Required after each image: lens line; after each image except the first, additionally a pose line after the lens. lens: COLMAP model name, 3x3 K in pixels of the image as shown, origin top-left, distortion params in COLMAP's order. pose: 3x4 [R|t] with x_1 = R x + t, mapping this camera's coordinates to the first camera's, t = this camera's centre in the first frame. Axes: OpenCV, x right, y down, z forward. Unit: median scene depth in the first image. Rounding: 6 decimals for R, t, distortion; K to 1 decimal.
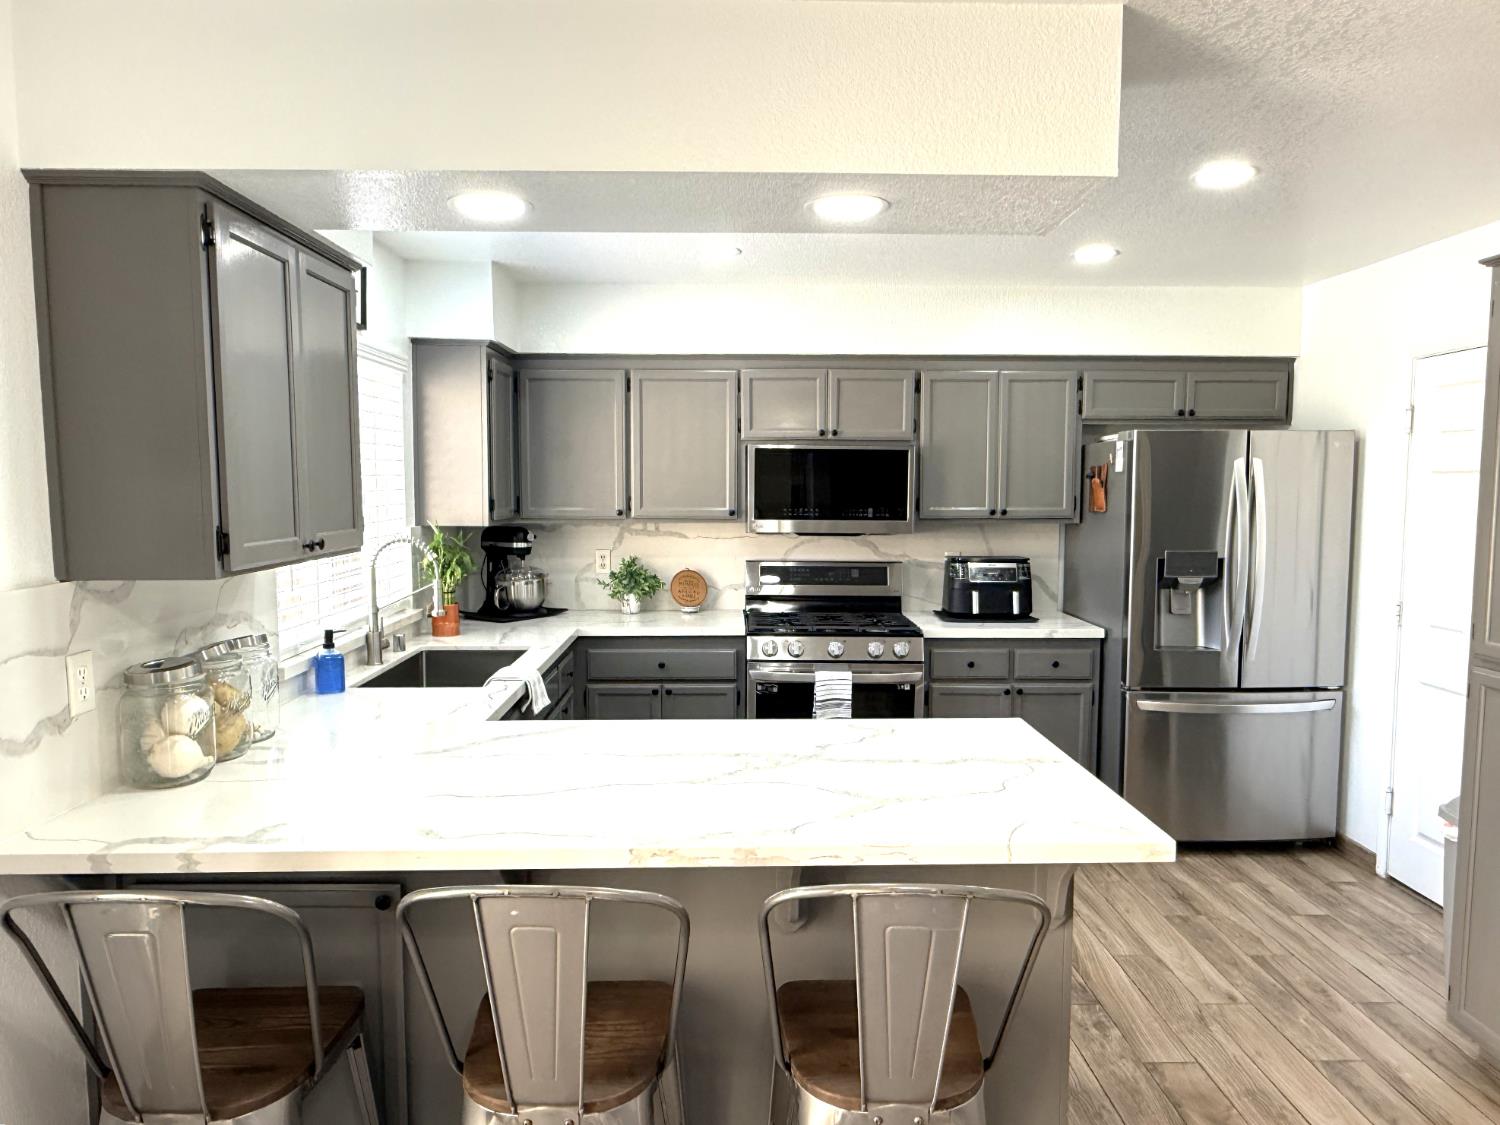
lens RADIAL K [[984.1, 0, 747.1], [0, 984.1, 565.0], [0, 0, 1]] dist [0.010205, 0.009111]
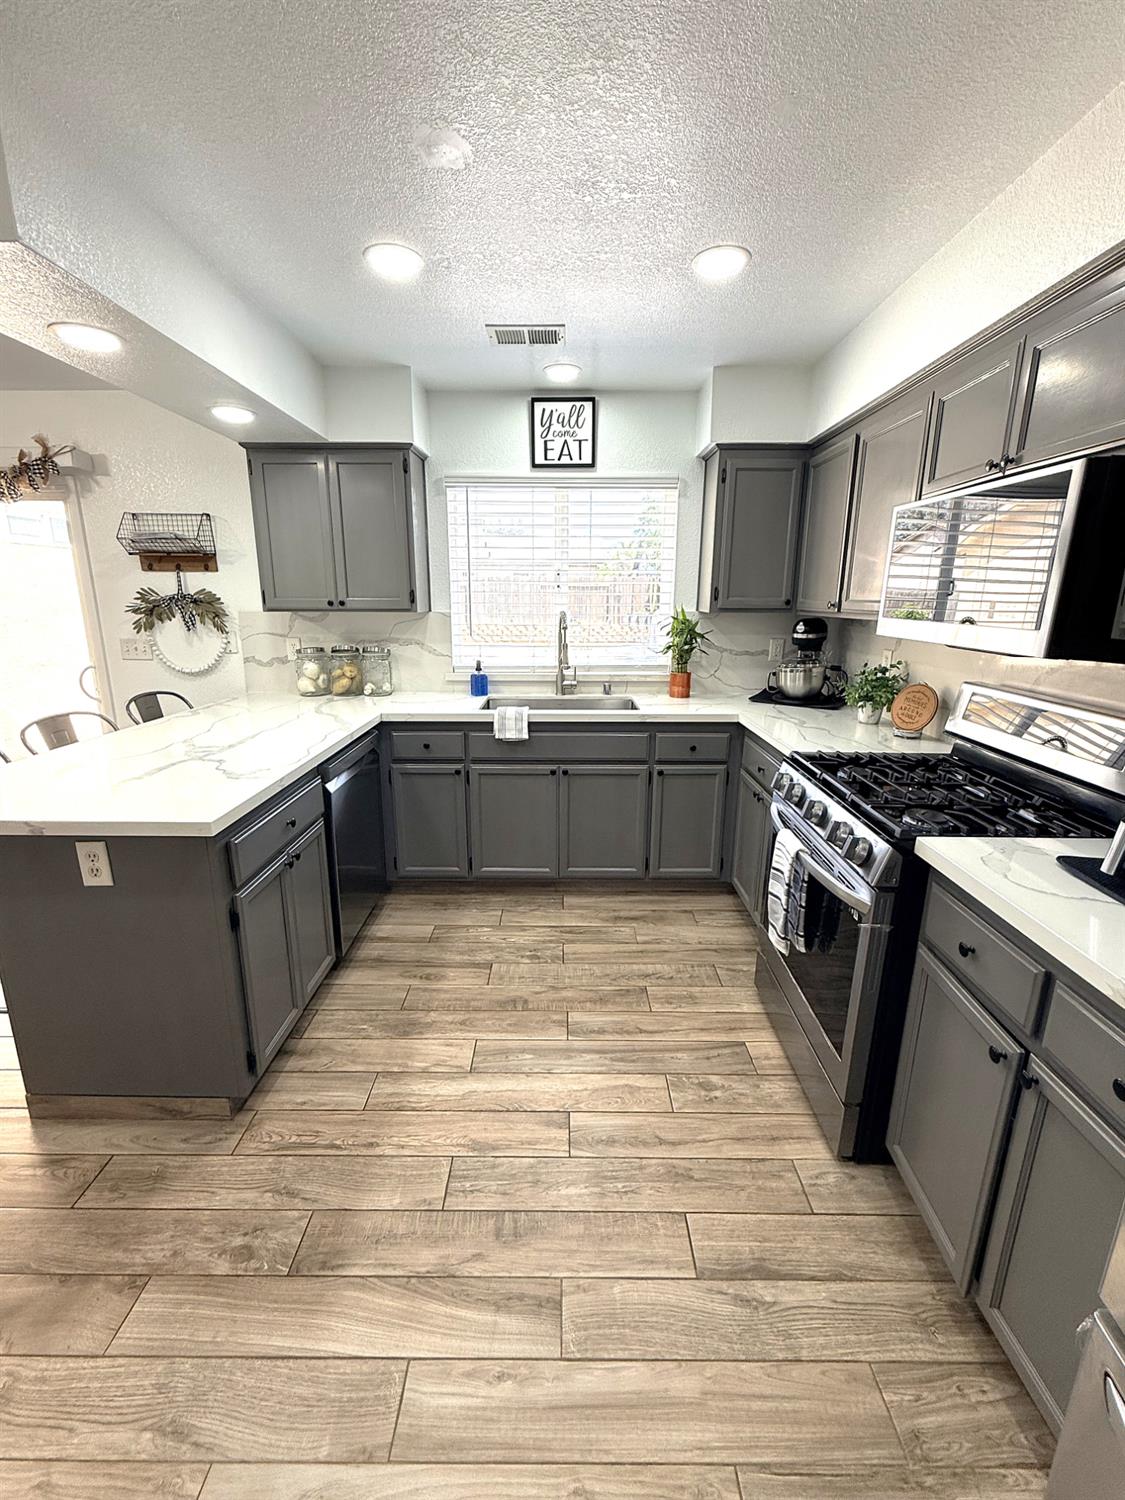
lens RADIAL K [[617.7, 0, 565.9], [0, 617.7, 757.9], [0, 0, 1]] dist [0.009446, -0.001629]
pose [[-0.015281, 0.254705, -0.966898, 0.490940], [-0.091189, 0.962626, 0.255021, -0.045624], [0.995716, 0.092068, 0.008516, 0.812603]]
